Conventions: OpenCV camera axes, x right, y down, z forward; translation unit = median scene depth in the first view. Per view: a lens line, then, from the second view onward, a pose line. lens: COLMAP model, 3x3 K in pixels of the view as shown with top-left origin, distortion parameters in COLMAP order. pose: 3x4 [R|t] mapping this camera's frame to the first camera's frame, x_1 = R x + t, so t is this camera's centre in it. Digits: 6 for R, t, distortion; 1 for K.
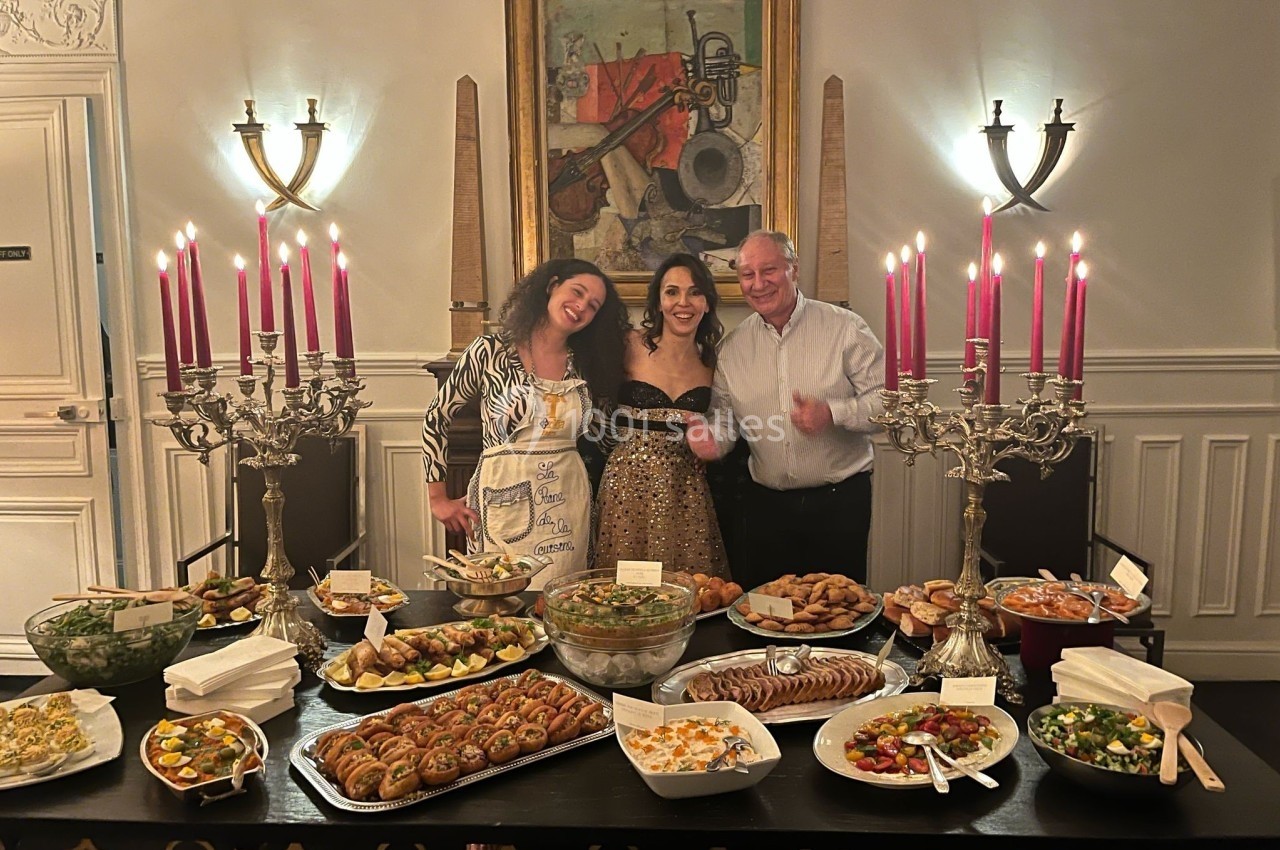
lens RADIAL K [[999.9, 0, 639.8], [0, 999.9, 417.2], [0, 0, 1]] dist [0.016358, -0.034500]
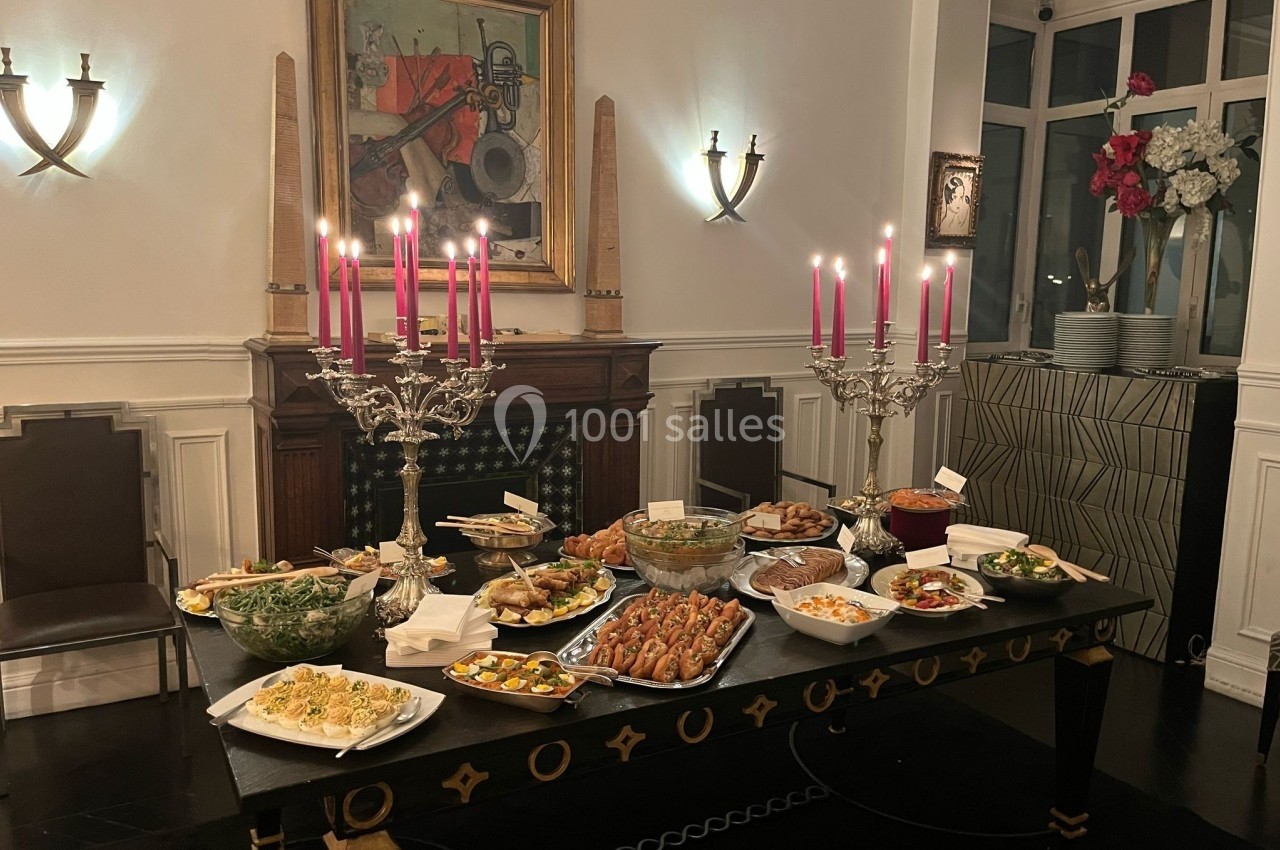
lens RADIAL K [[999.9, 0, 637.7], [0, 999.9, 430.9], [0, 0, 1]] dist [0.016358, -0.034500]
pose [[0.852750, -0.057520, 0.519143, -0.389163], [0.042288, 0.998258, 0.041142, 0.003105], [-0.520605, -0.013130, 0.853697, -0.022606]]
